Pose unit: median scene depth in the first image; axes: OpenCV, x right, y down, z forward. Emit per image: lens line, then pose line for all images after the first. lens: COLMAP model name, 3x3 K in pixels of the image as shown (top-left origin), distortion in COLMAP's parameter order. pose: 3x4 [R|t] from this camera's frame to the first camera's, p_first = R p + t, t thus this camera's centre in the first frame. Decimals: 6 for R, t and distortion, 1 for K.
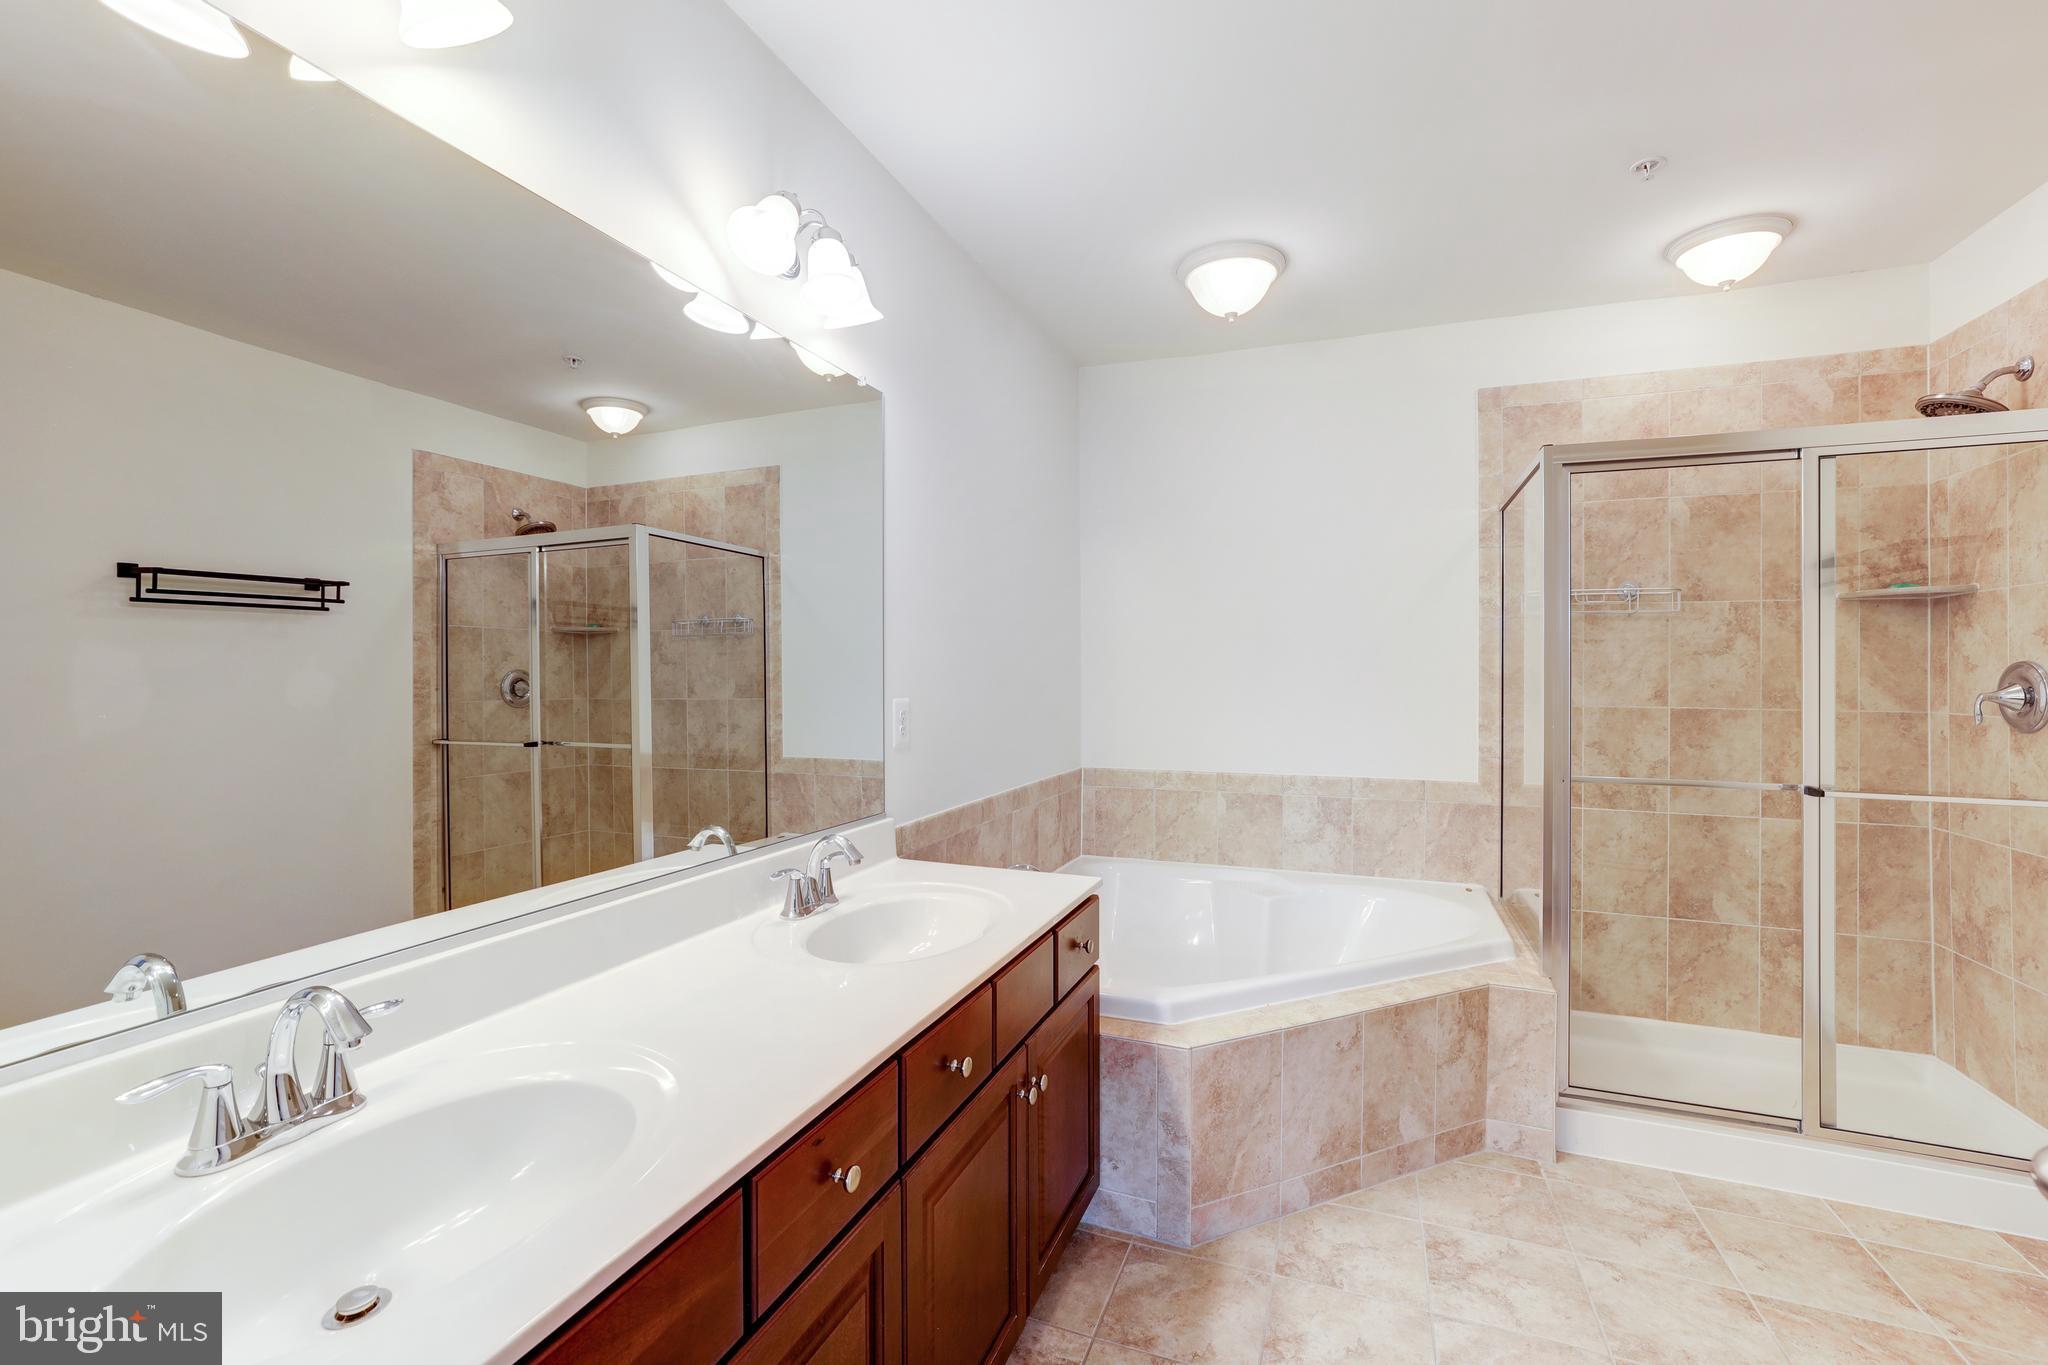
lens RADIAL K [[873.5, 0, 1021.2], [0, 873.5, 670.6], [0, 0, 1]] dist [-0.032291, 0.021135]
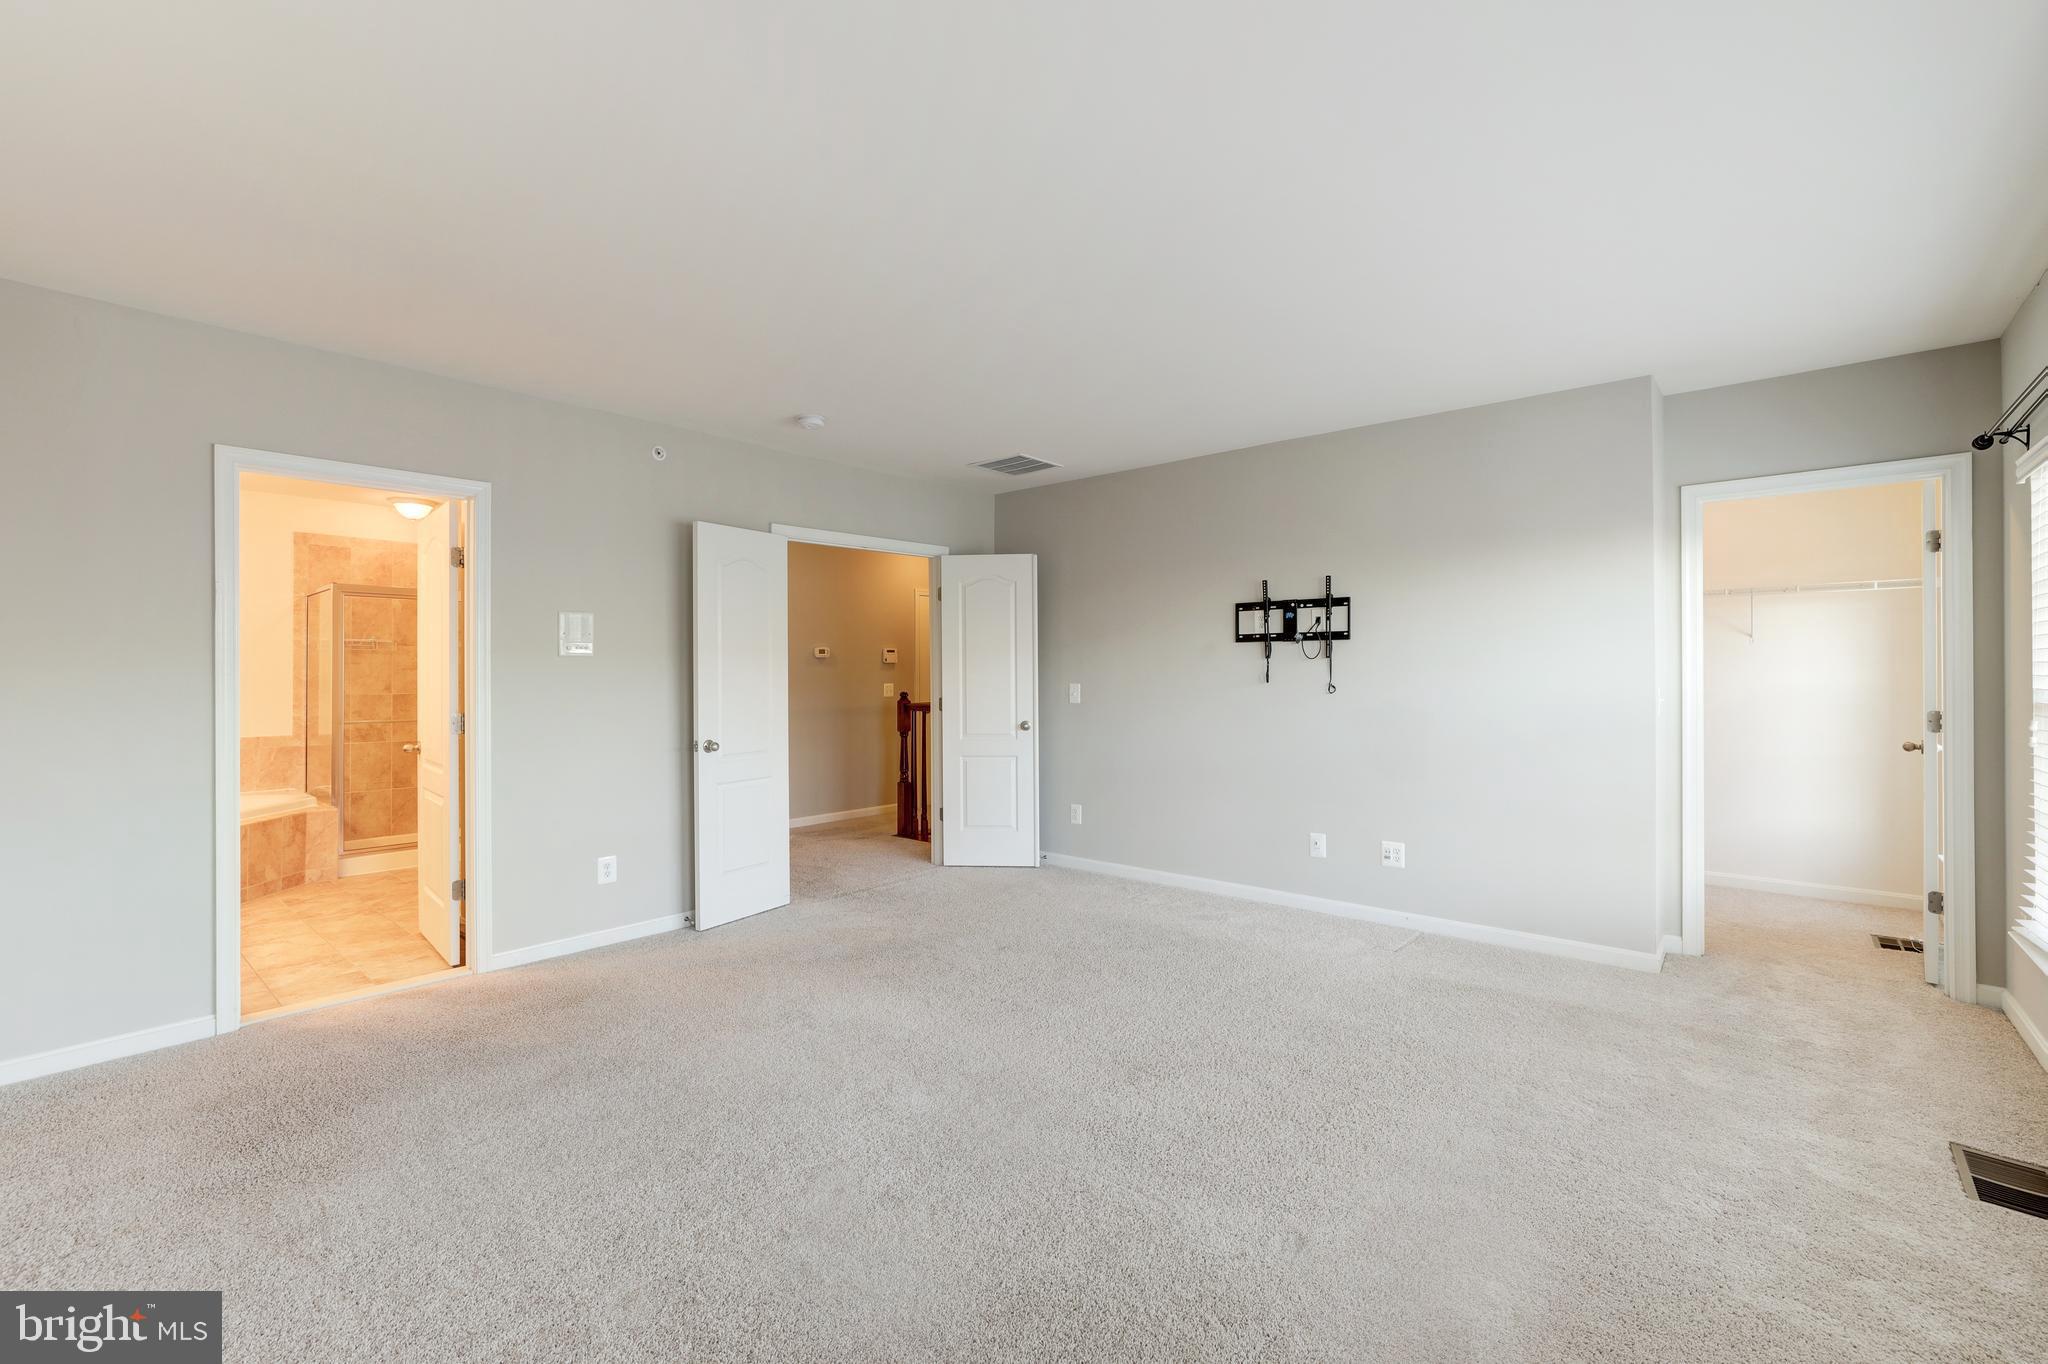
lens RADIAL K [[873.5, 0, 1021.2], [0, 873.5, 670.1], [0, 0, 1]] dist [-0.032291, 0.021135]
pose [[0.334315, 0.003796, 0.942454, -0.830121], [0.000029, 0.999992, -0.004039, -0.009466], [-0.942462, 0.001378, 0.334312, -1.312398]]
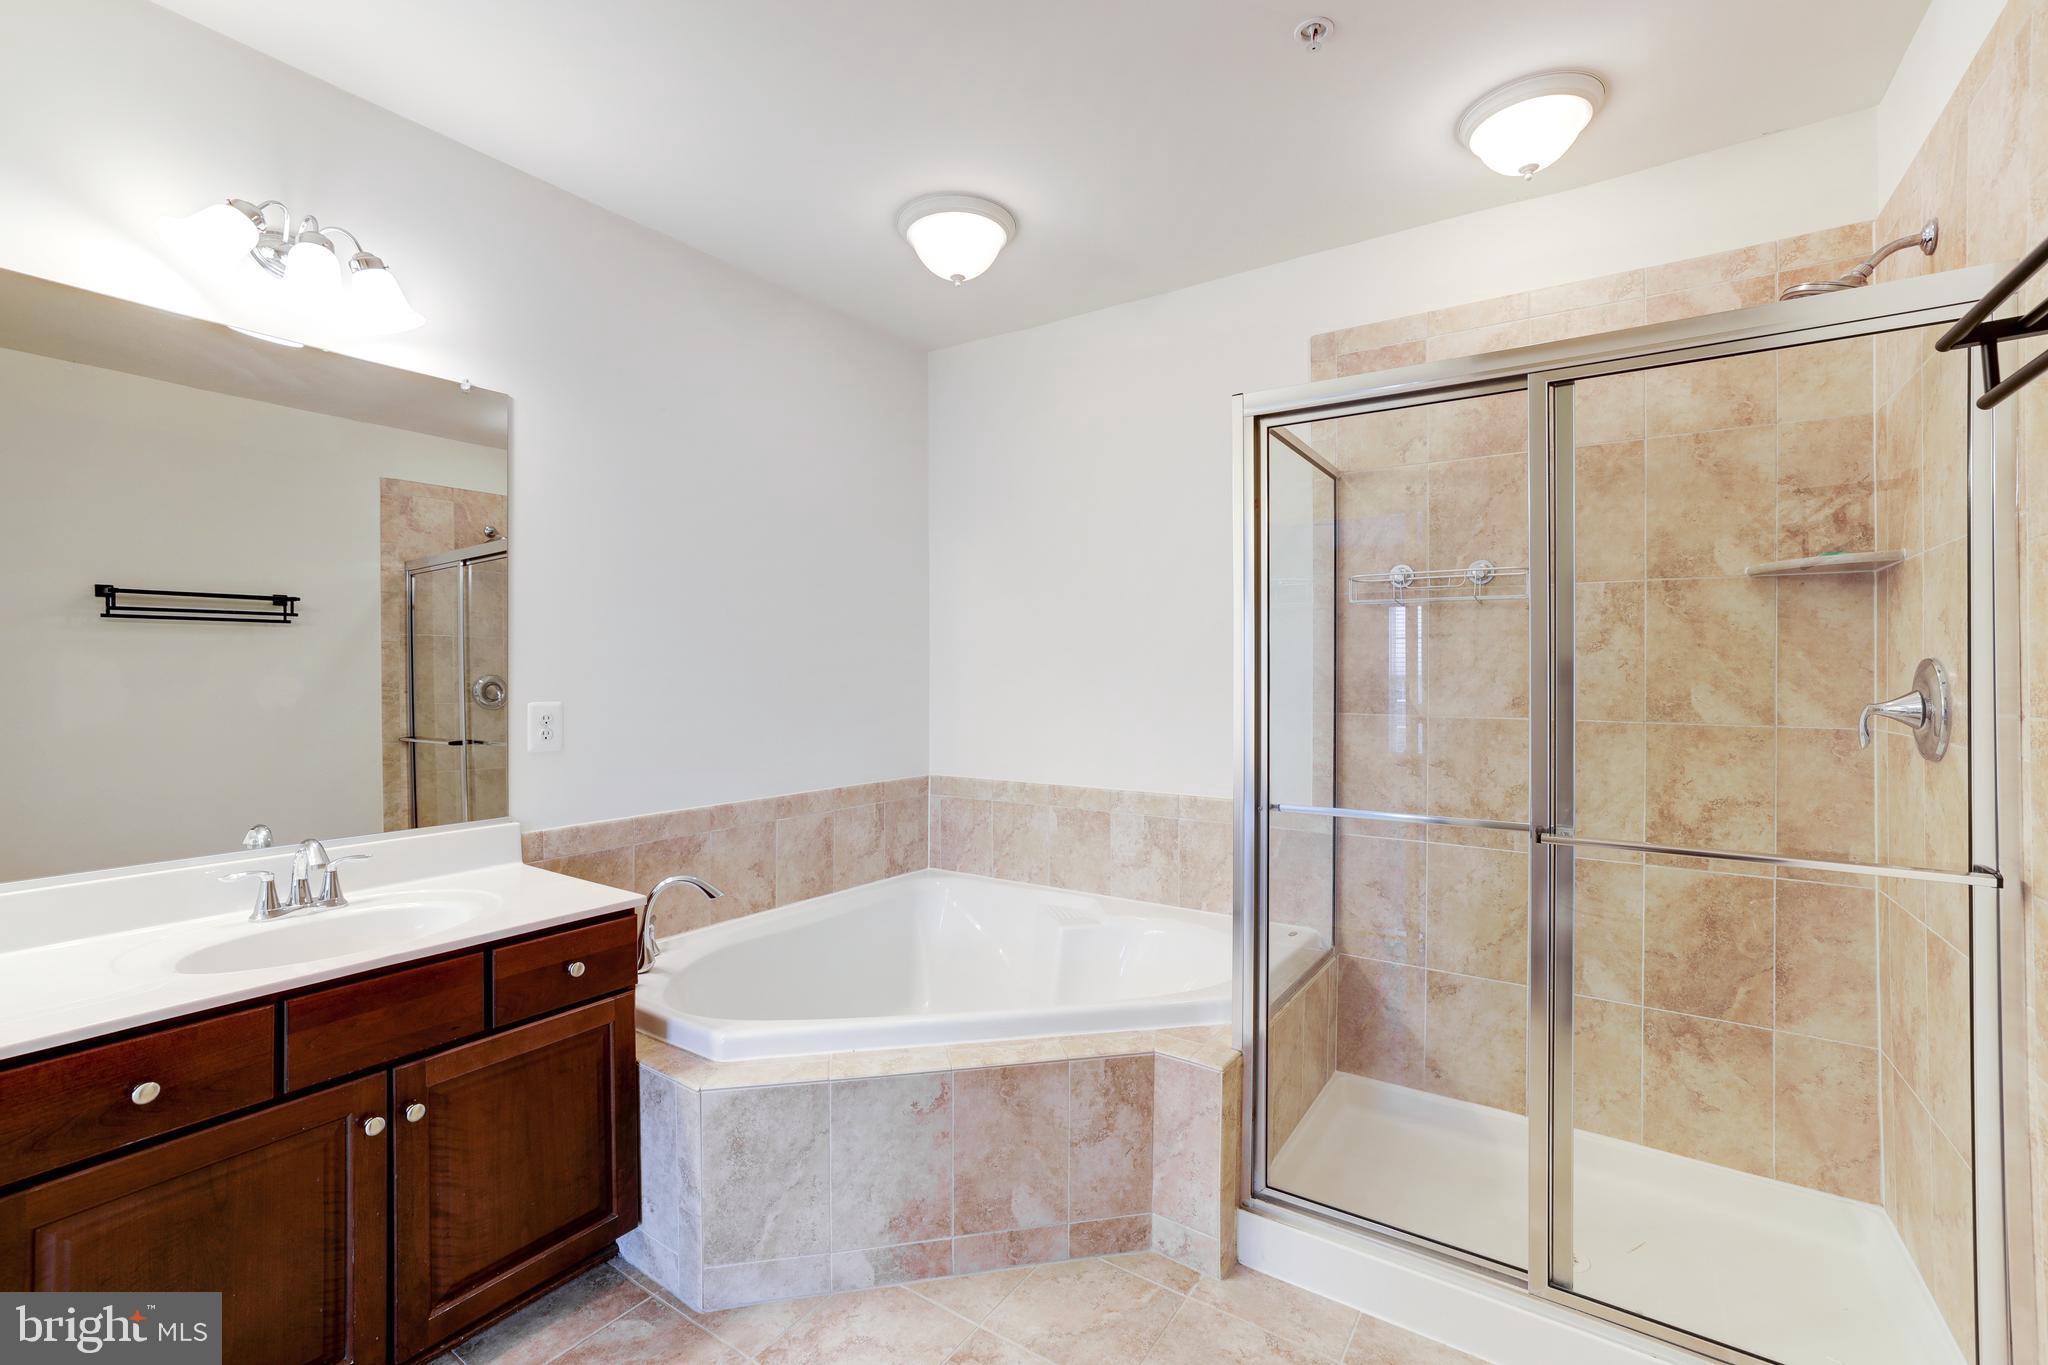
lens RADIAL K [[873.5, 0, 1021.2], [0, 873.5, 670.6], [0, 0, 1]] dist [-0.032291, 0.021135]
pose [[0.974055, -0.003417, -0.226284, 0.496064], [0.003272, 0.999994, -0.001019, -0.002109], [0.226286, 0.000252, 0.974061, 0.131377]]
